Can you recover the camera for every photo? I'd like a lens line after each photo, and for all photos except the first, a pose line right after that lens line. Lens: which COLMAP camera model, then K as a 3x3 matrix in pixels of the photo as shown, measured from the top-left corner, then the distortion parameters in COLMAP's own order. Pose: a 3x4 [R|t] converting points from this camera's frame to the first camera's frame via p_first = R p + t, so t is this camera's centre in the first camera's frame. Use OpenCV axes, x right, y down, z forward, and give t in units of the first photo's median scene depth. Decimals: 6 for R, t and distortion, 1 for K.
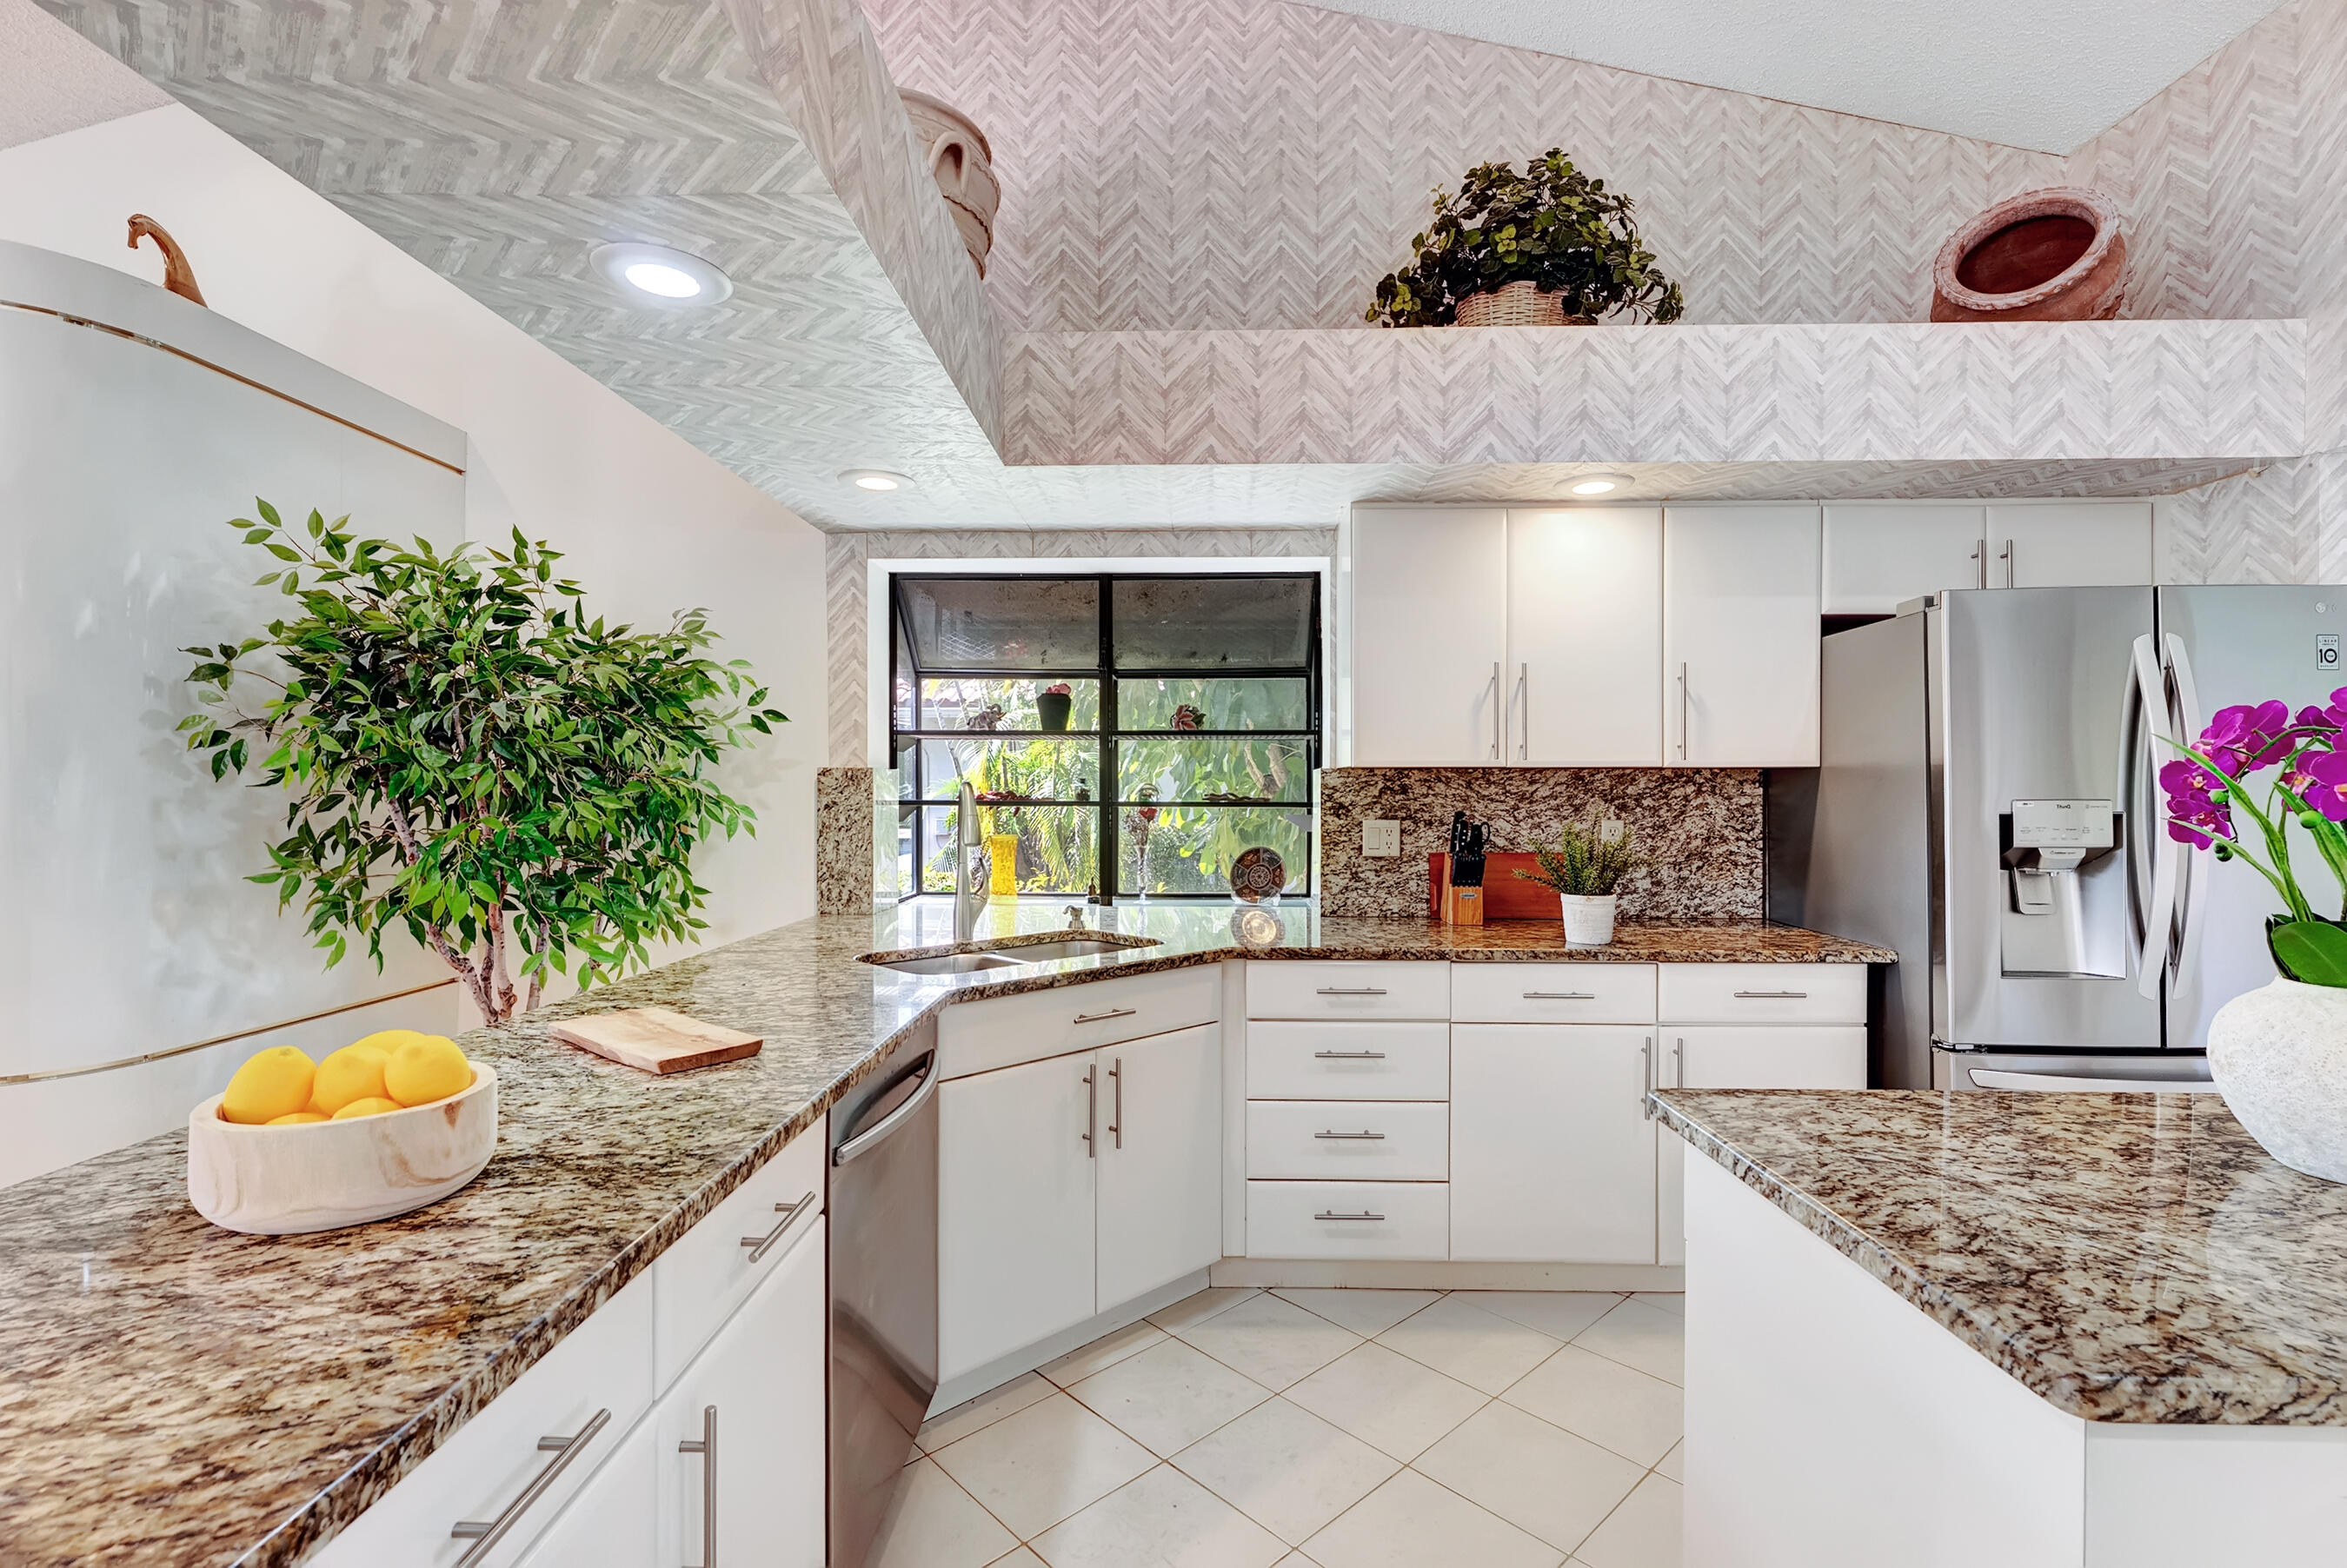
lens RADIAL K [[1057.0, 0, 1177.5], [0, 1057.0, 778.6], [0, 0, 1]] dist [-0.001583, -0.000013]
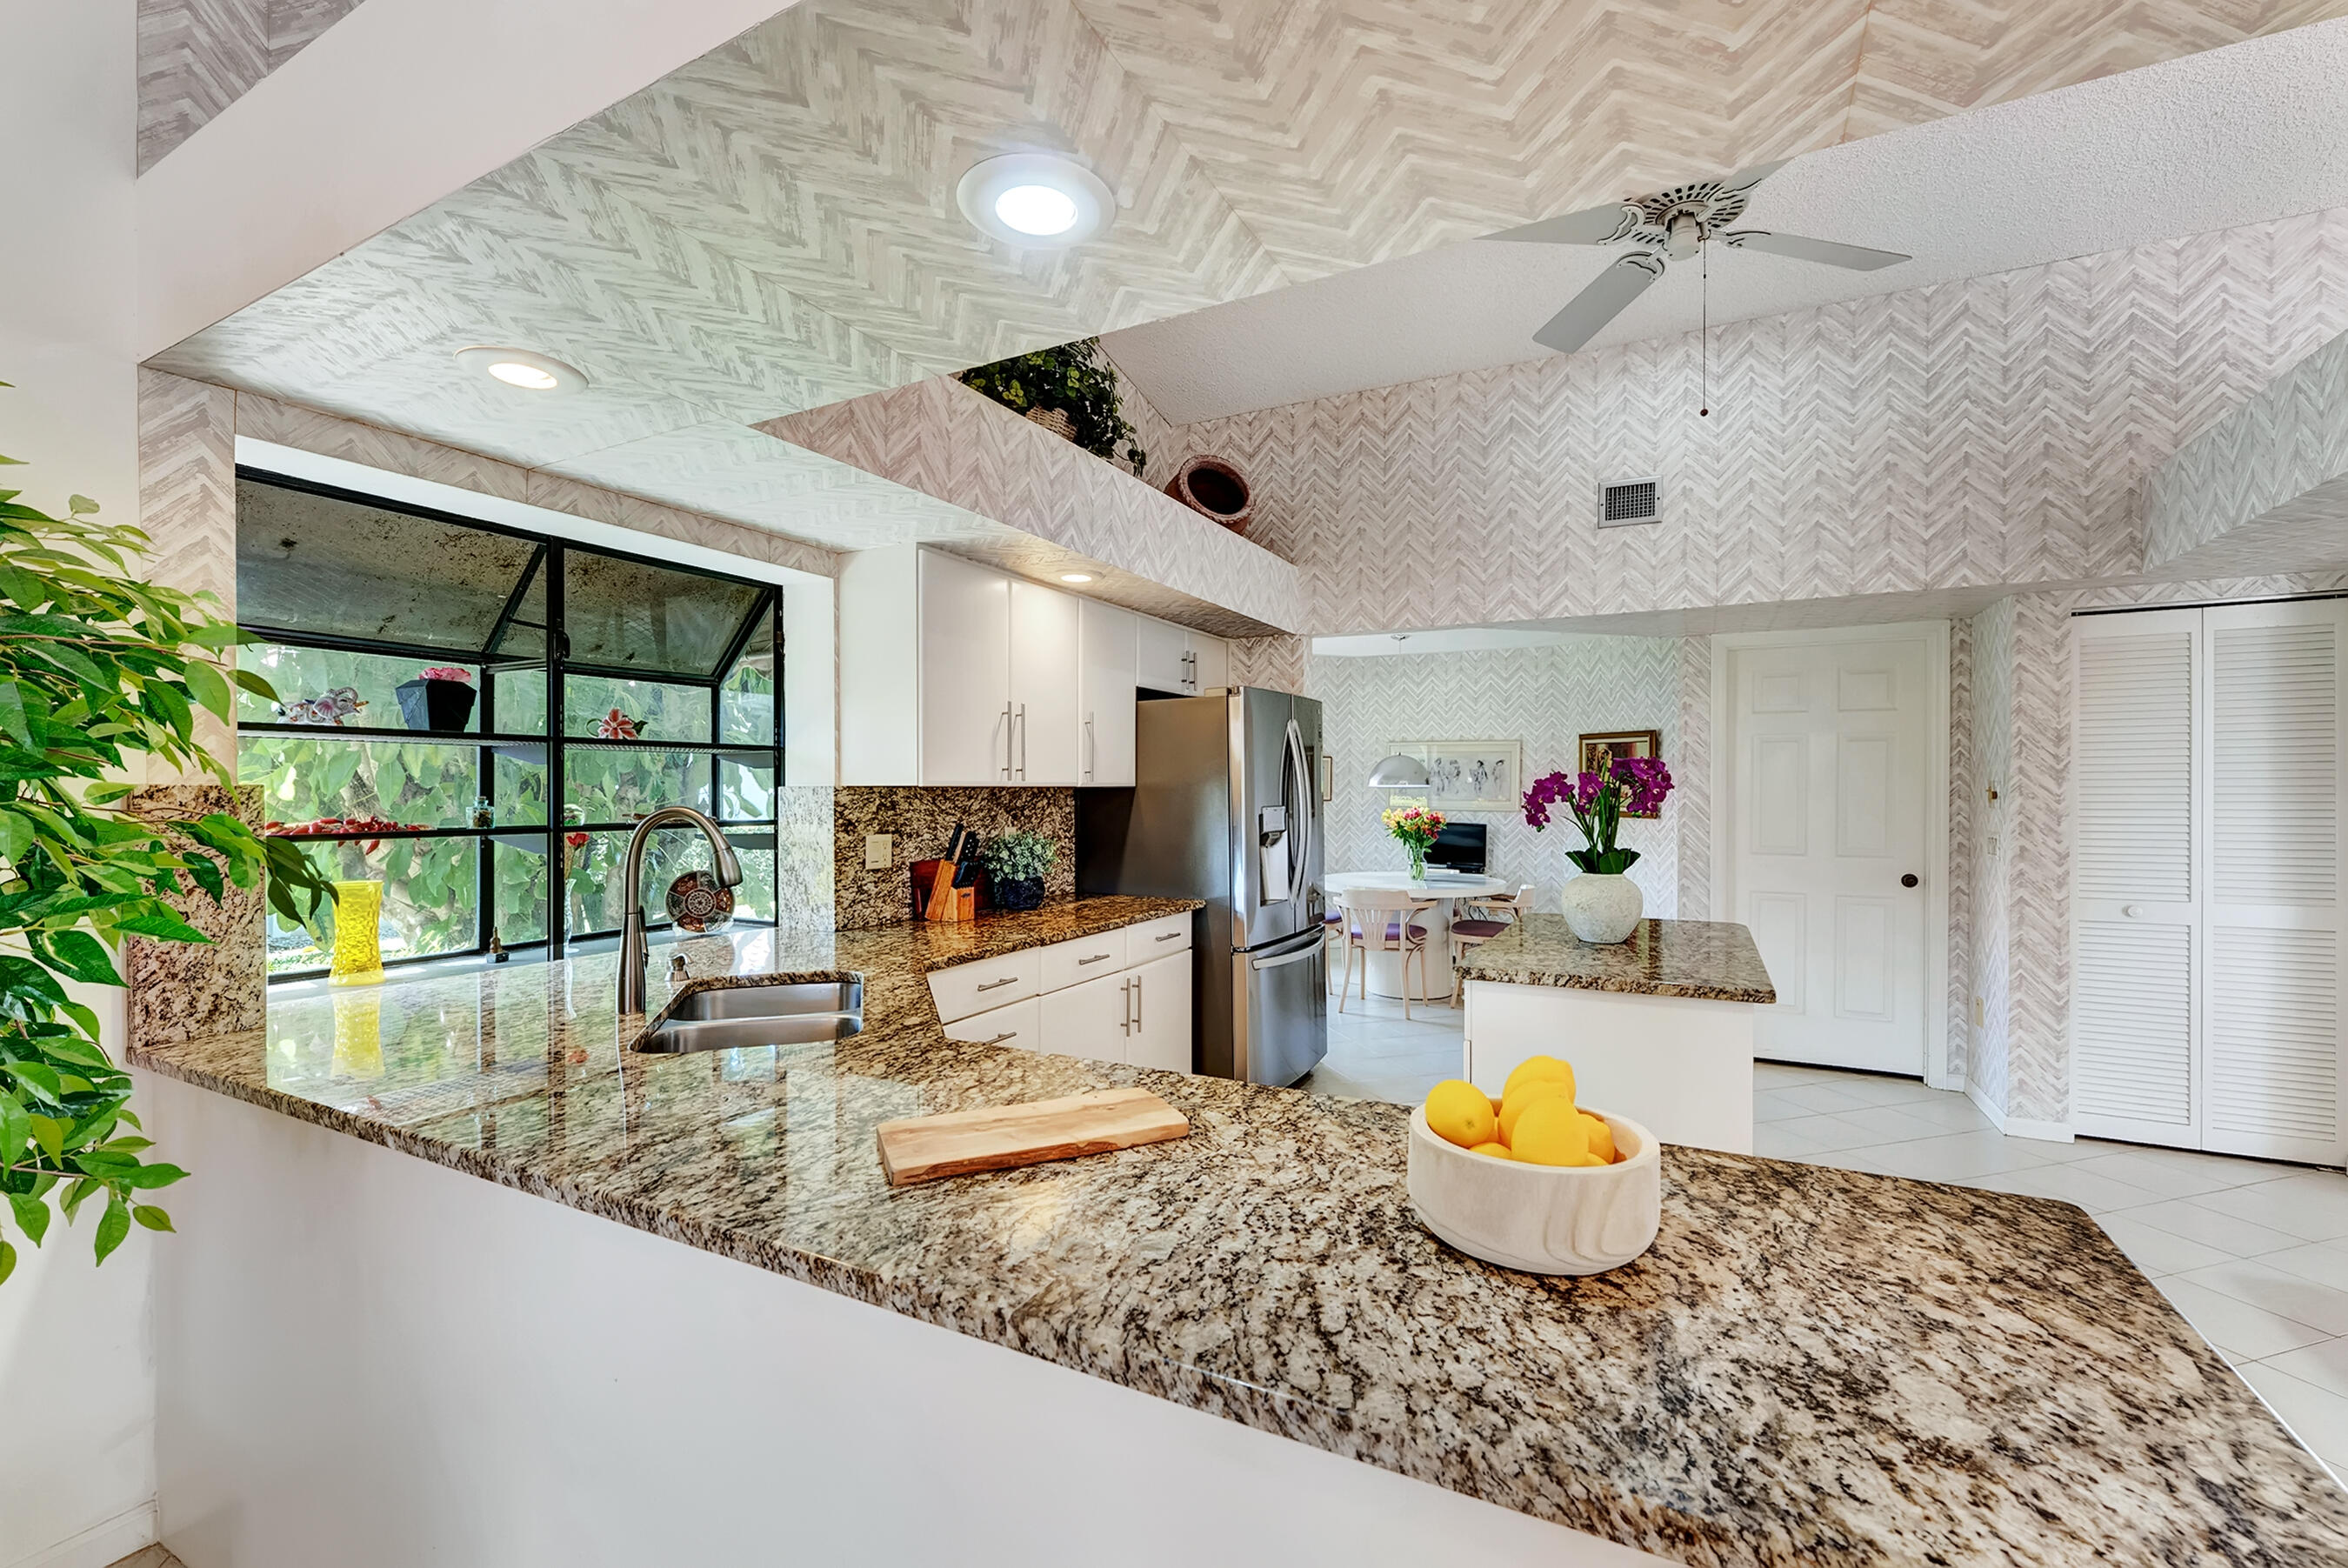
lens RADIAL K [[990.6, 0, 1179.5], [0, 990.6, 788.3], [0, 0, 1]] dist [-0.003463, -0.000107]
pose [[0.437774, -0.001758, 0.899083, -0.582249], [-0.003157, 0.999989, 0.003493, -0.012368], [-0.899080, -0.004368, 0.437764, 0.287918]]
